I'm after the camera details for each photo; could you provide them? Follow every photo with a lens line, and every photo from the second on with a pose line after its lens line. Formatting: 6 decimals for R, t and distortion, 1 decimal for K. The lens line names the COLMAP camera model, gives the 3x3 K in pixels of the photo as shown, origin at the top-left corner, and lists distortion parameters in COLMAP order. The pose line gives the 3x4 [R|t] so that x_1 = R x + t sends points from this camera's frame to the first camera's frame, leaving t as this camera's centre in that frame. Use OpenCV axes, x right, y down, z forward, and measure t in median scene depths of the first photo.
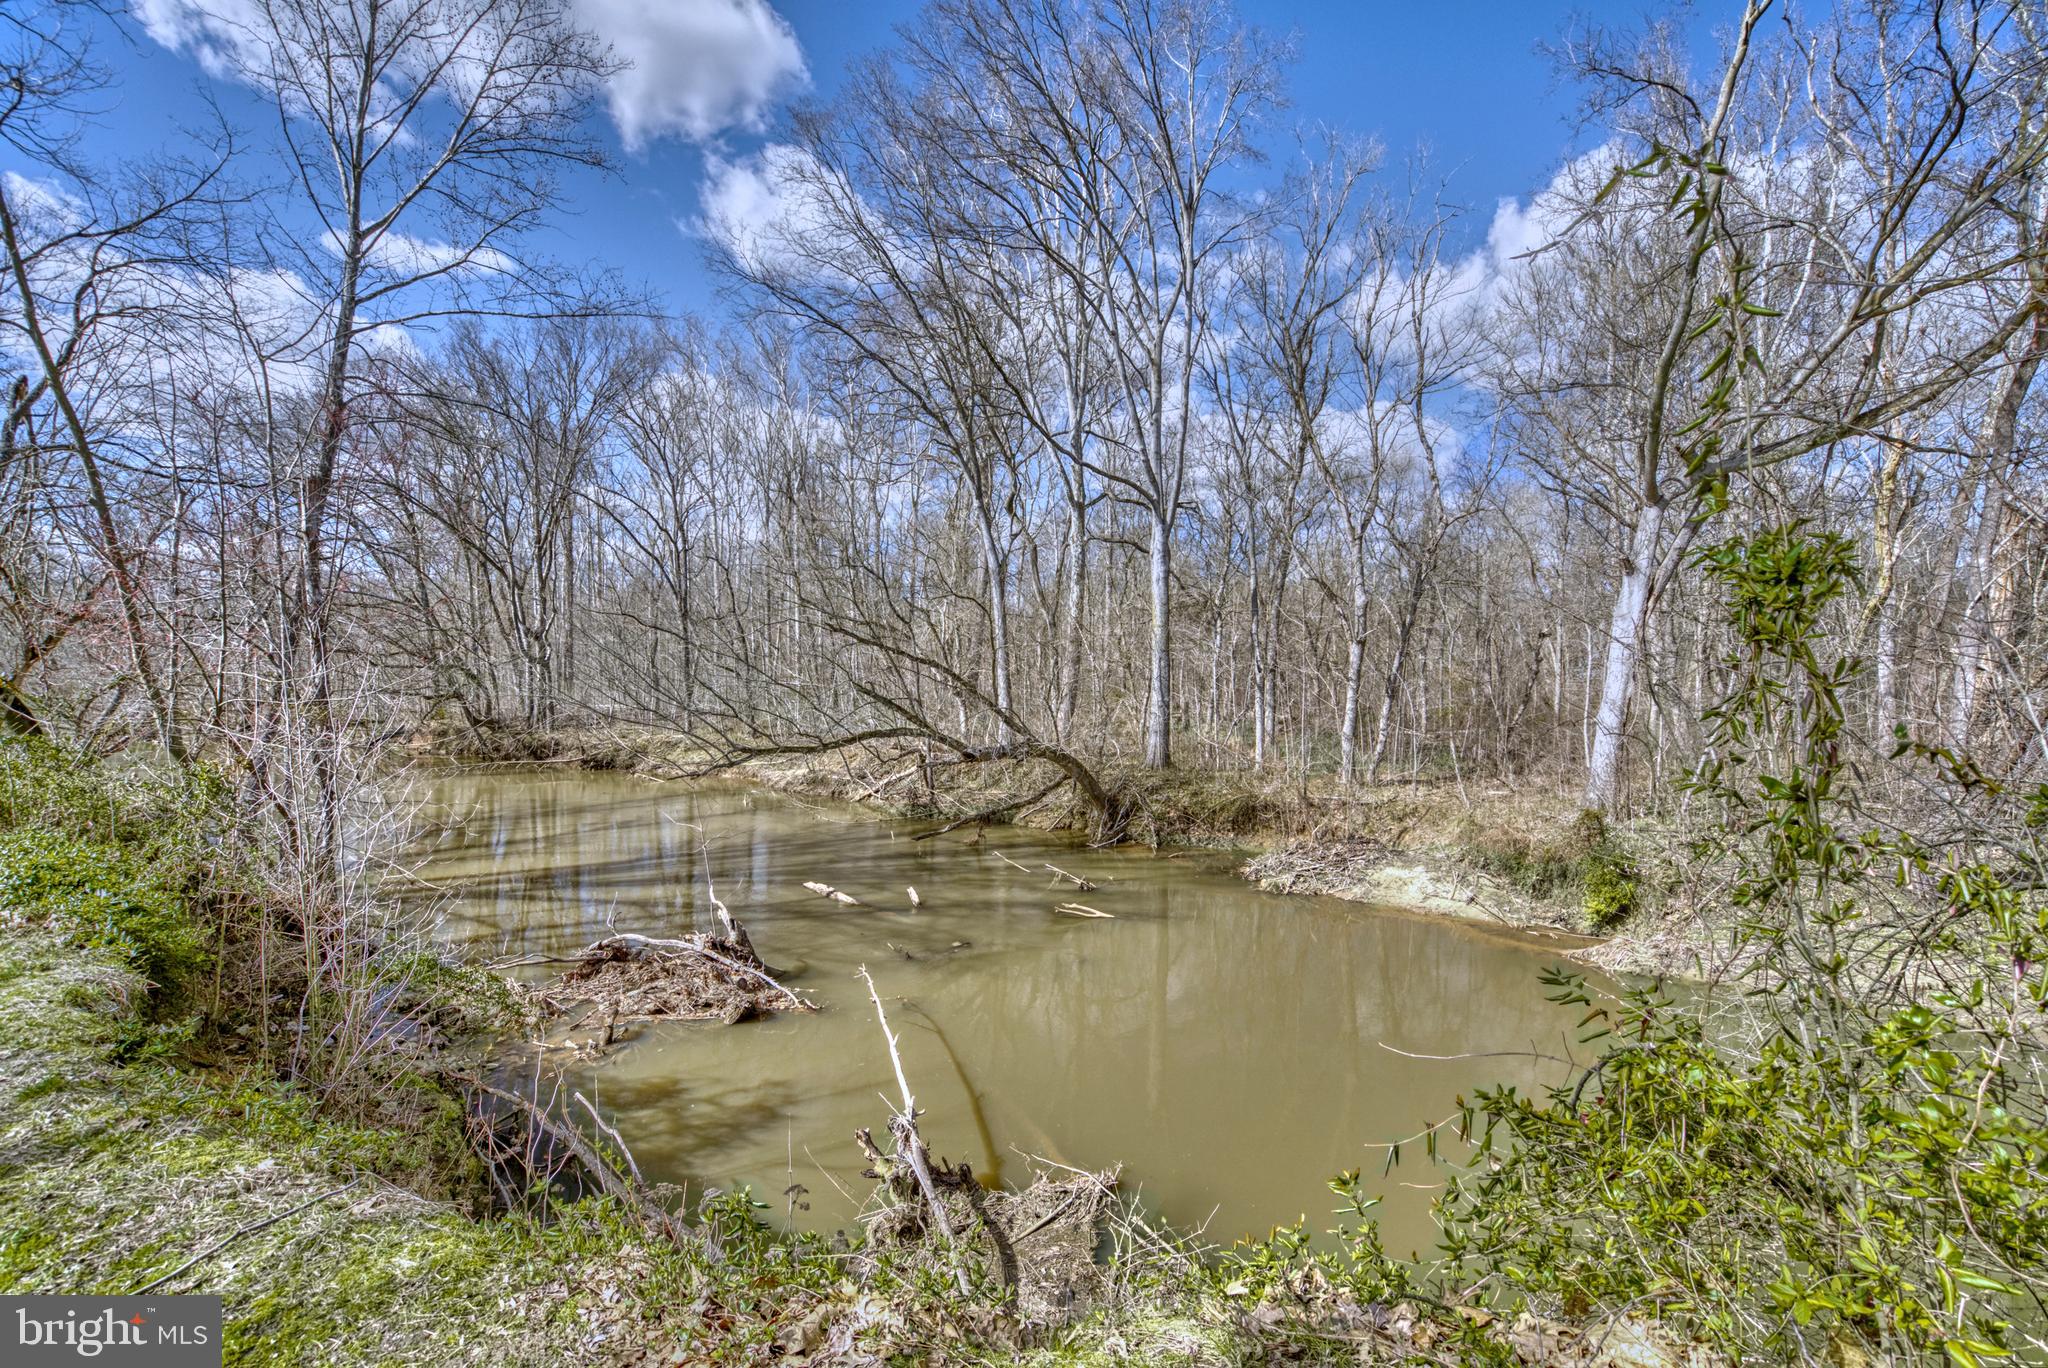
lens RADIAL K [[974.1, 0, 1031.6], [0, 974.1, 686.6], [0, 0, 1]] dist [-0.038554, 0.012494]
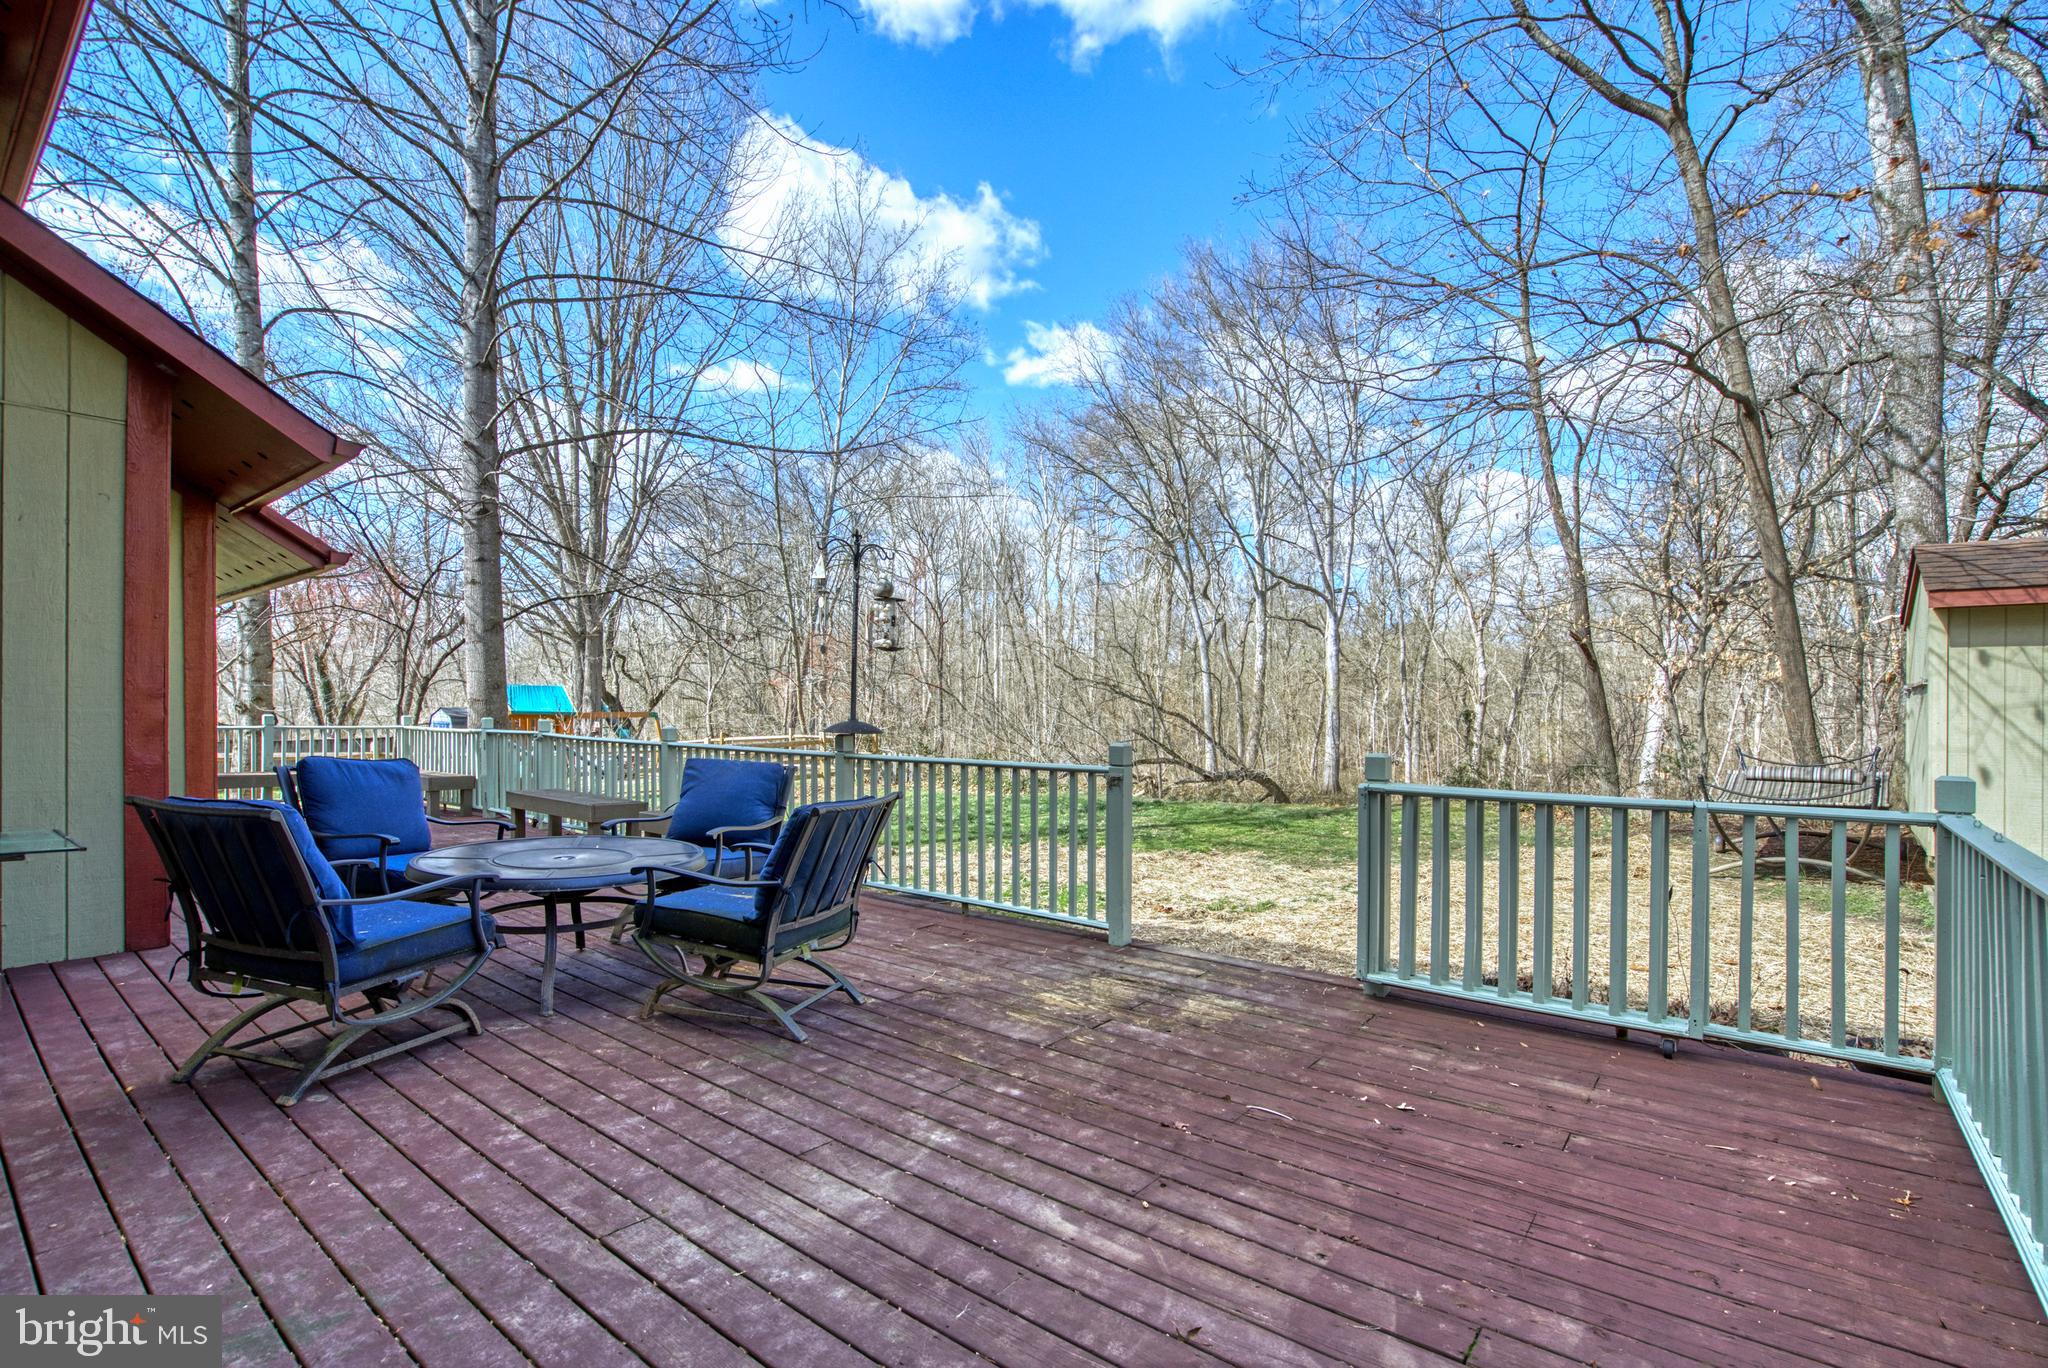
lens RADIAL K [[974.1, 0, 1007.7], [0, 974.1, 688.2], [0, 0, 1]] dist [-0.038554, 0.012494]
pose [[0.986745, 0.003311, -0.162242, -0.101129], [-0.010238, 0.999070, -0.041878, -0.001323], [0.161952, 0.042984, 0.985862, -0.440487]]
